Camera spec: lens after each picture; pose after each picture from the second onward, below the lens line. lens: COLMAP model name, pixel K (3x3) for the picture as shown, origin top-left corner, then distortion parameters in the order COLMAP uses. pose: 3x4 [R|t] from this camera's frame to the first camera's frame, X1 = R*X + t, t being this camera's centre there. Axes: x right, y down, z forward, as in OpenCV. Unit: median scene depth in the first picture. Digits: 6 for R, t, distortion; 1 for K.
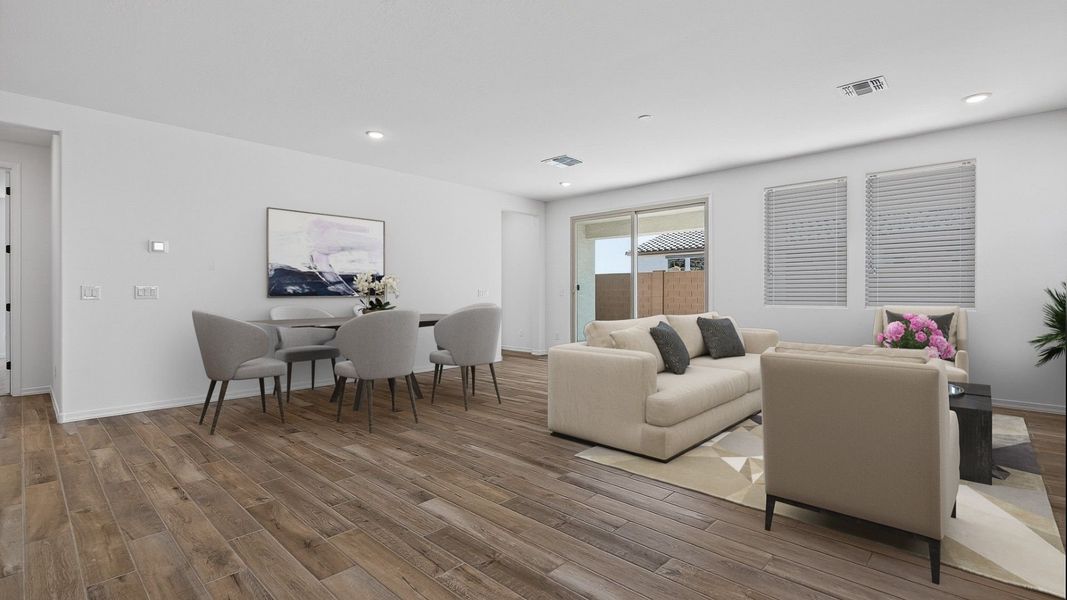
lens RADIAL K [[467.6, 0, 533.5], [0, 467.6, 300.0], [0, 0, 1]] dist [0.000822, 0.000178]
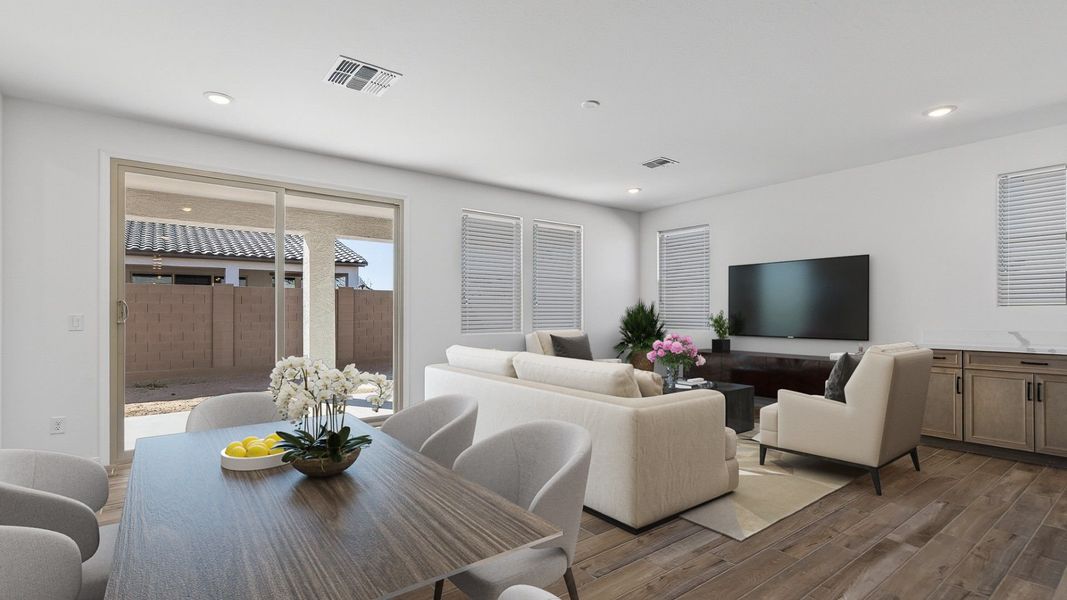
lens RADIAL K [[495.8, 0, 533.5], [0, 495.8, 300.0], [0, 0, 1]] dist [0.001385, 0.000356]
pose [[0.178698, 0.040869, 0.983055, -0.526015], [0.017301, 0.998852, -0.044670, -0.014213], [-0.983752, 0.024991, 0.177785, 0.833762]]
